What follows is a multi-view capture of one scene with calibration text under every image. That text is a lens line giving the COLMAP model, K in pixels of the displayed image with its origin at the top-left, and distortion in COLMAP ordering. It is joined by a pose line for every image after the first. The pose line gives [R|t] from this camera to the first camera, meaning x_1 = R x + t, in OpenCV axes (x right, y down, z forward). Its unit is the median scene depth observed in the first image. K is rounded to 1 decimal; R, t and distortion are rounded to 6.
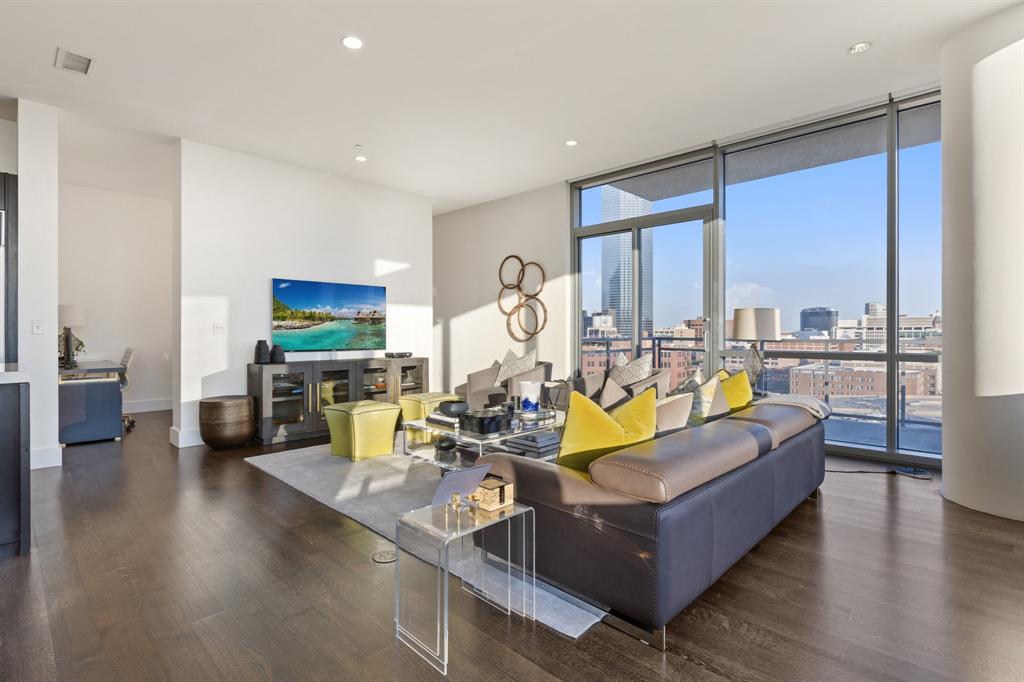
lens RADIAL K [[503.2, 0, 537.7], [0, 503.2, 333.9], [0, 0, 1]] dist [-0.012611, -0.000213]
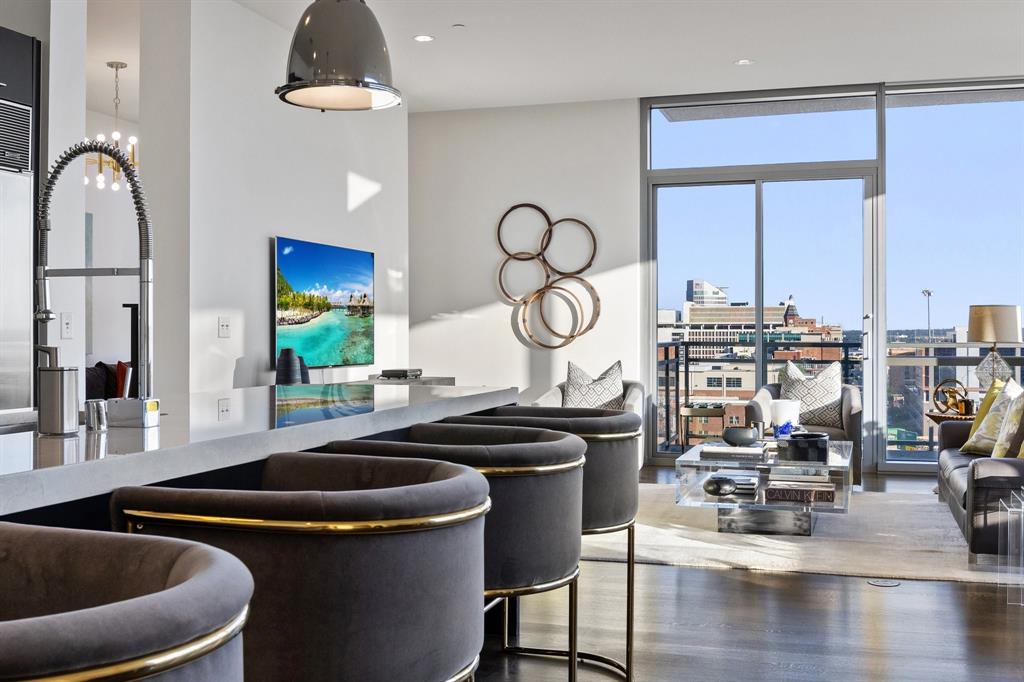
lens RADIAL K [[1106.9, 0, 512.0], [0, 1106.9, 341.0], [0, 0, 1]] dist [-0.014453, -0.018057]
pose [[0.910082, 0.004926, 0.414399, -0.684379], [-0.008026, 0.999951, 0.005738, -0.001502], [-0.414351, -0.008548, 0.910077, -0.202945]]
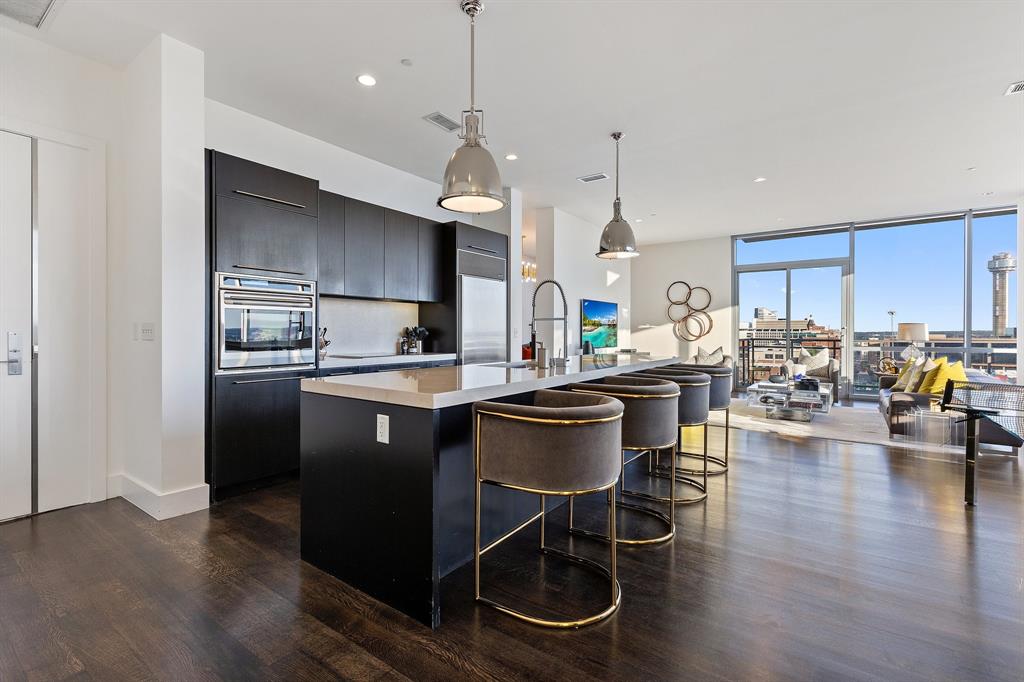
lens RADIAL K [[467.5, 0, 511.3], [0, 467.5, 336.3], [0, 0, 1]] dist [0.003210, 0.000499]
pose [[0.994465, 0.009927, 0.104595, -0.757704], [-0.011003, 0.999892, 0.009719, -0.007302], [-0.104487, -0.010816, 0.994467, -0.321309]]
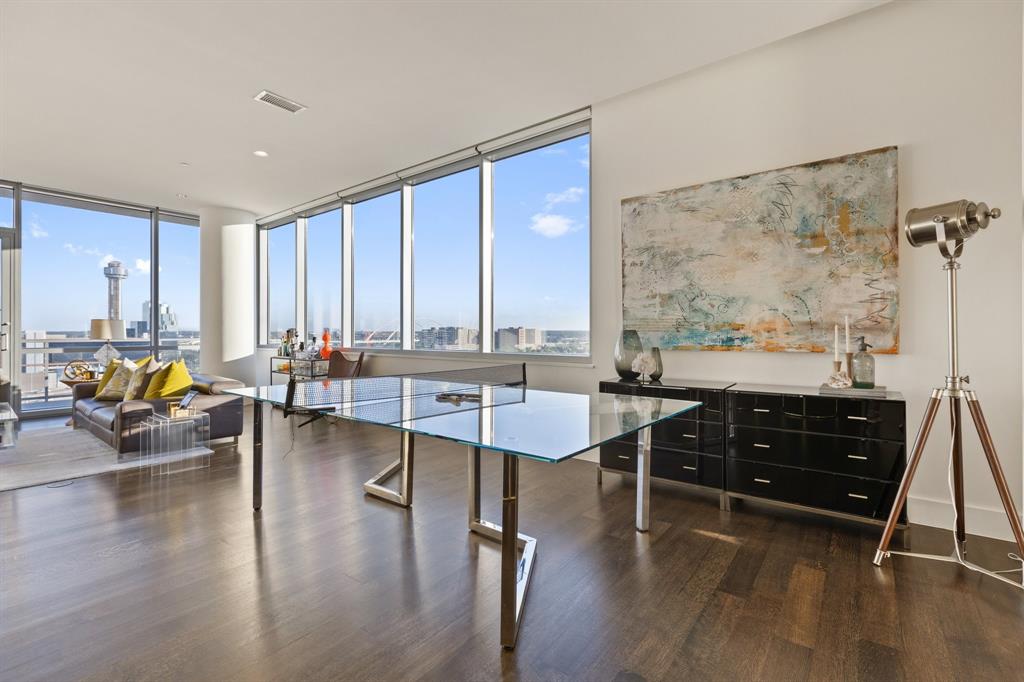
lens RADIAL K [[460.8, 0, 511.2], [0, 460.8, 332.3], [0, 0, 1]] dist [0.001191, 0.000491]
pose [[-0.050472, 0.011340, 0.998661, -0.695184], [-0.002101, 0.999932, -0.011461, -0.002272], [-0.998723, -0.002676, -0.050445, -0.107894]]
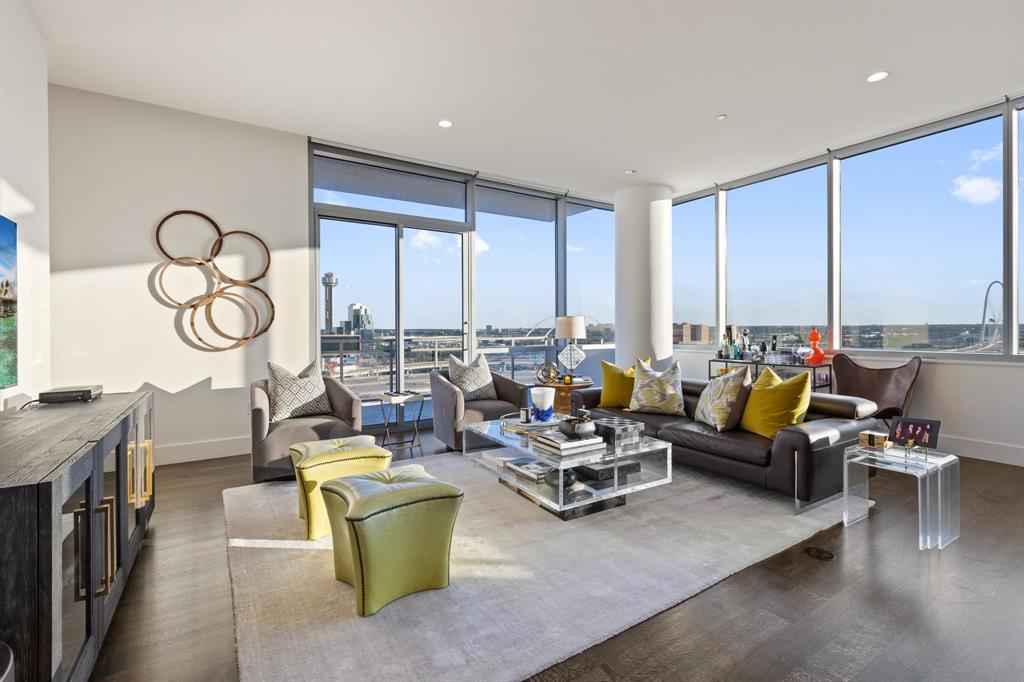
lens RADIAL K [[460.8, 0, 511.2], [0, 460.8, 332.3], [0, 0, 1]] dist [0.001191, 0.000491]
pose [[0.276875, 0.003123, 0.960901, -0.549364], [0.000537, 0.999994, -0.003405, -0.006183], [-0.960906, 0.001458, 0.276872, 0.531278]]
